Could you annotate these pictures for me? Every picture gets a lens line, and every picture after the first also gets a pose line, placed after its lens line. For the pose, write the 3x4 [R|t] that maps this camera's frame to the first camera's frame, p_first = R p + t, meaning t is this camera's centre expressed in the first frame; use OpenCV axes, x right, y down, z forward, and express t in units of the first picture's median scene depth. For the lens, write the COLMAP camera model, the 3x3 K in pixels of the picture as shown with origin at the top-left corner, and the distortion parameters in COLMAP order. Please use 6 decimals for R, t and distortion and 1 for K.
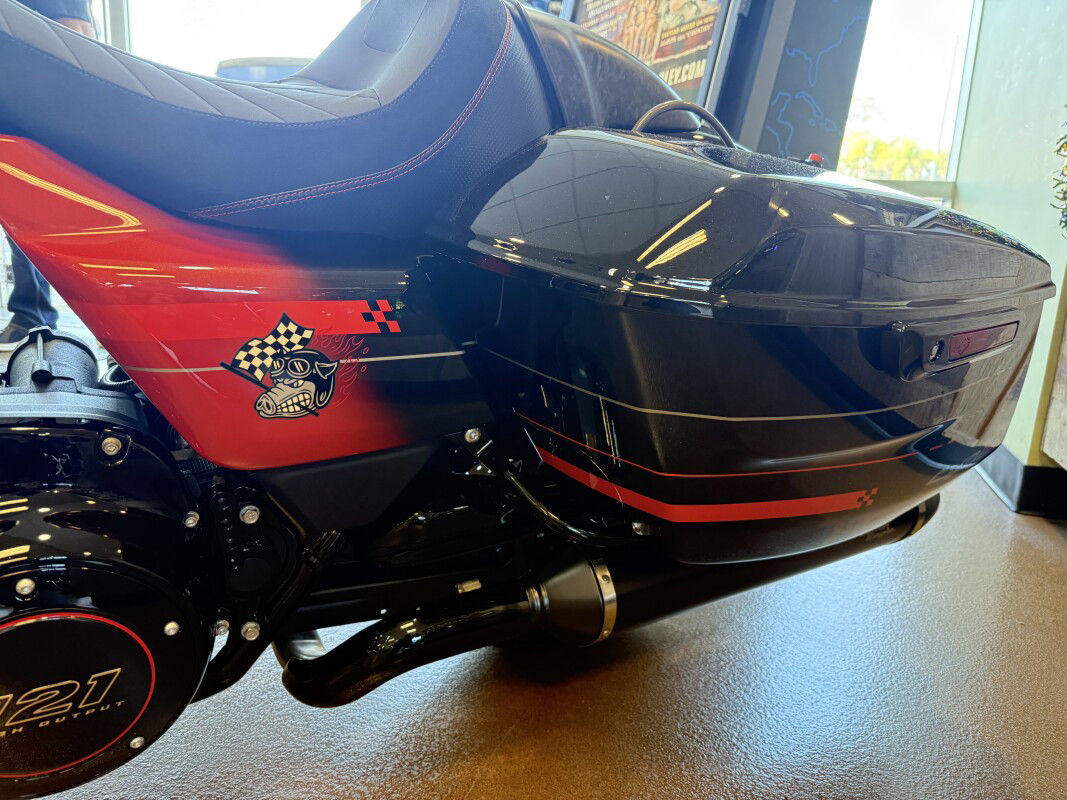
lens RADIAL K [[746.0, 0, 533.5], [0, 746.0, 400.0], [0, 0, 1]] dist [0.058942, -0.077059]
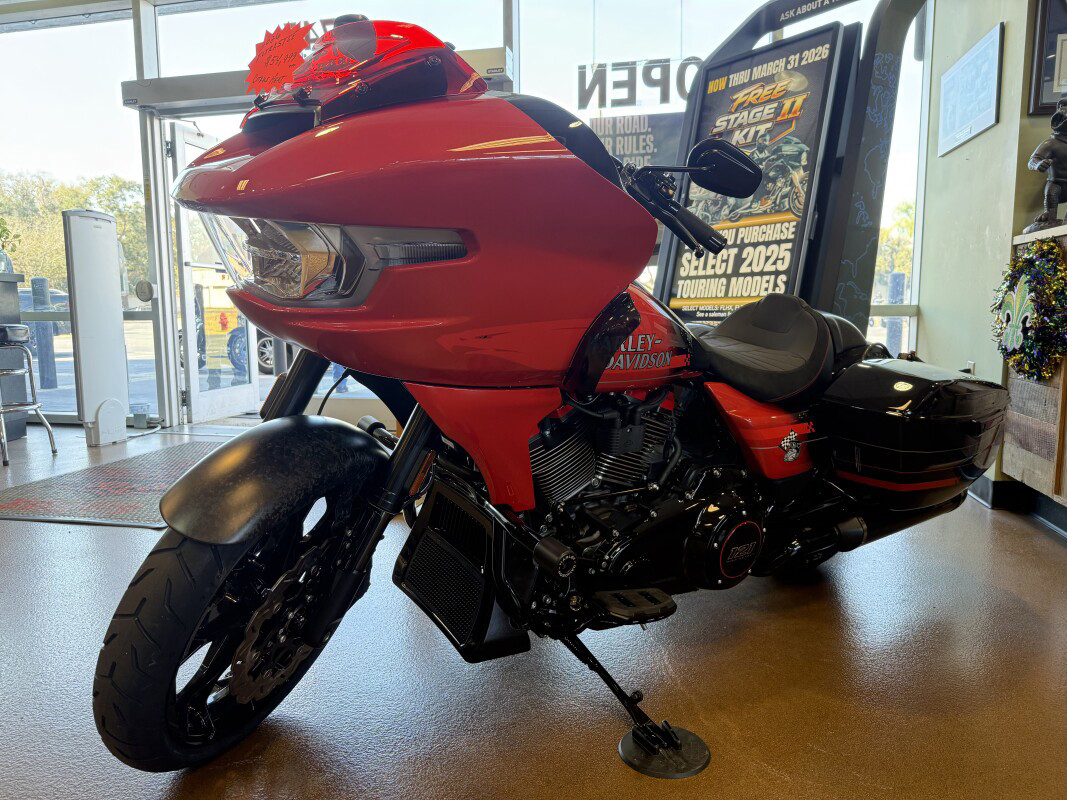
lens RADIAL K [[746.0, 0, 533.5], [0, 746.0, 400.0], [0, 0, 1]] dist [0.058942, -0.077059]
pose [[0.995232, -0.058121, 0.078324, -0.548803], [0.065778, 0.992909, -0.099025, 0.002666], [-0.072013, 0.103704, 0.991998, -0.695717]]
